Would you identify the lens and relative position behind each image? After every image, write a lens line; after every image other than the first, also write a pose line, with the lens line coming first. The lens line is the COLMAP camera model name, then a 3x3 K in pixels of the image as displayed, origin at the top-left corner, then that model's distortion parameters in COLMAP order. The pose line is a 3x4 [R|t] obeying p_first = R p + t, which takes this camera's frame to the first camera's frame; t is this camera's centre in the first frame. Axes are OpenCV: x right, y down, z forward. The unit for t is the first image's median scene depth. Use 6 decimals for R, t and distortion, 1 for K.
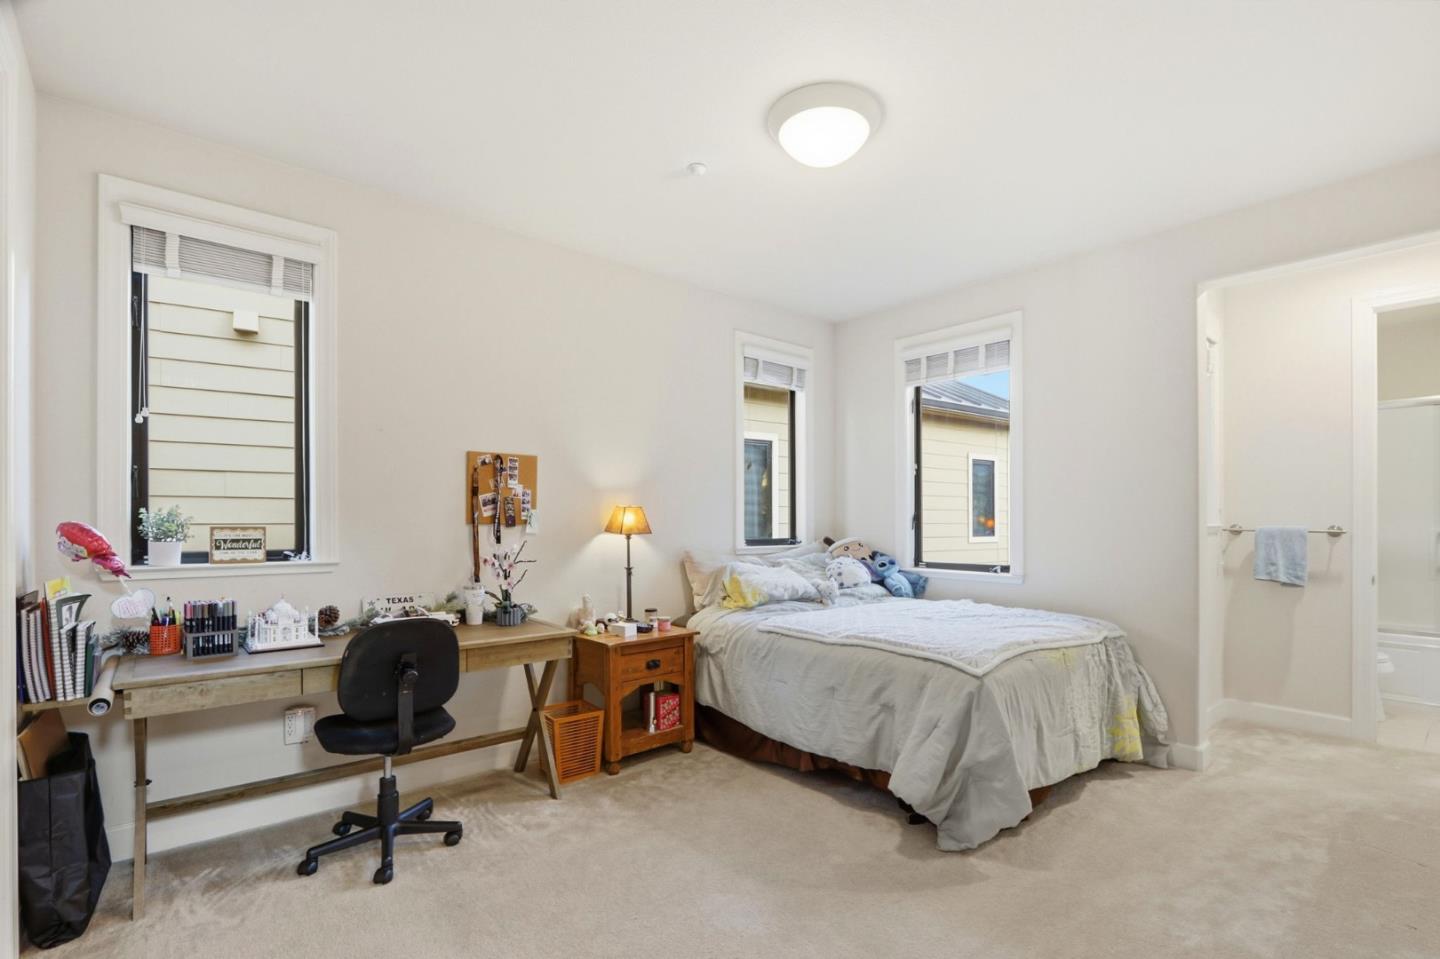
lens RADIAL K [[674.2, 0, 749.4], [0, 674.2, 523.2], [0, 0, 1]] dist [-0.001006, 0.000110]
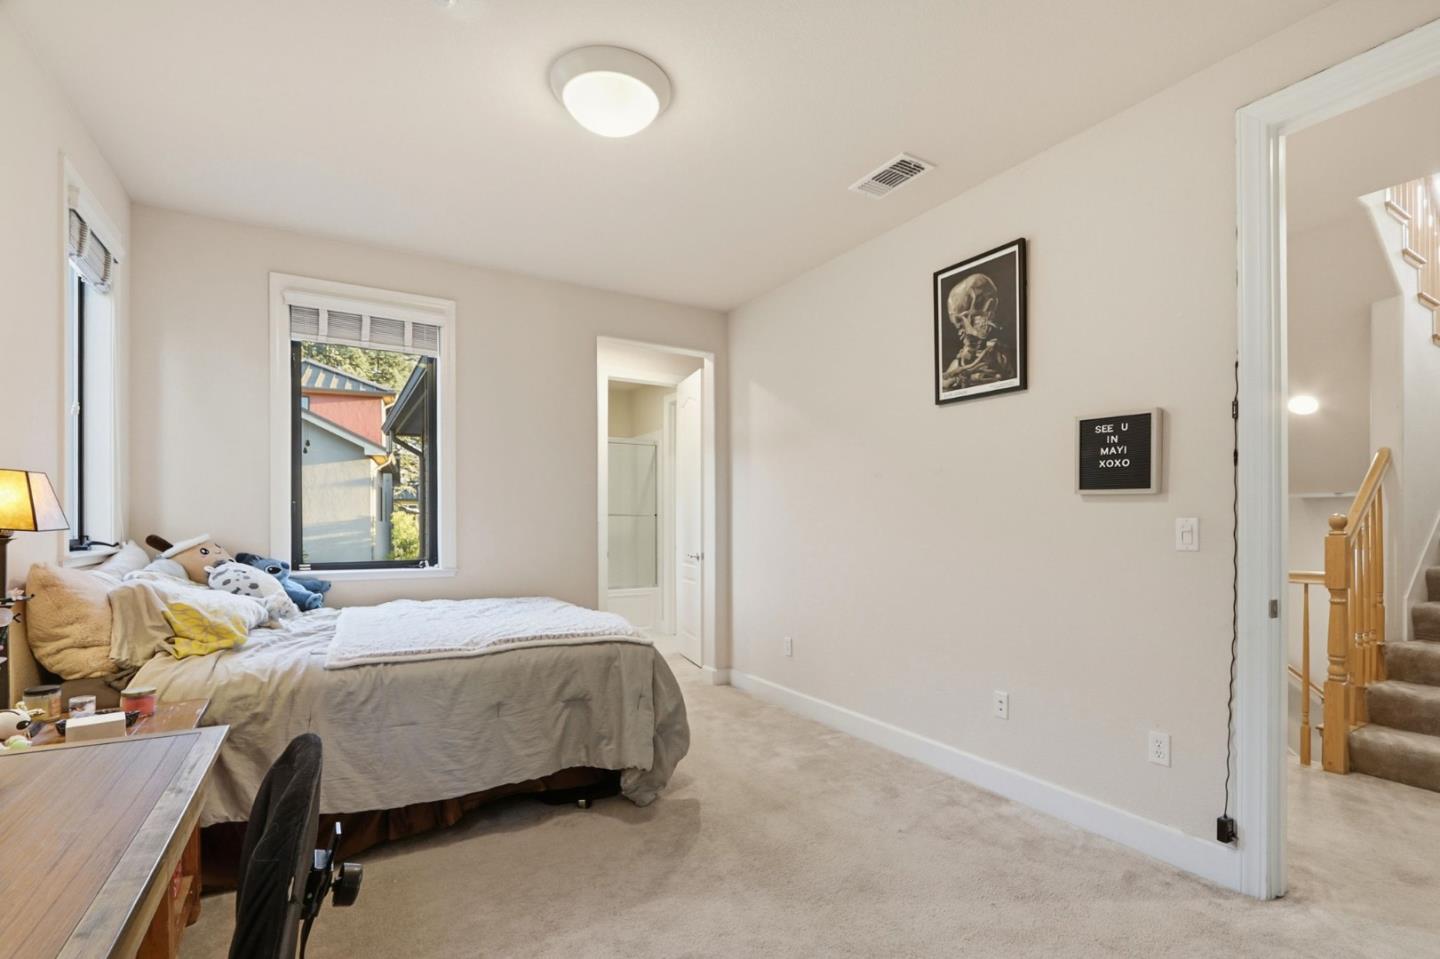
lens RADIAL K [[681.1, 0, 721.5], [0, 681.1, 515.9], [0, 0, 1]] dist [-0.004794, -0.000295]
pose [[0.176613, 0.008499, 0.984244, -0.655503], [-0.003255, 0.999962, -0.008051, 0.010546], [-0.984275, -0.001781, 0.176634, 0.546998]]
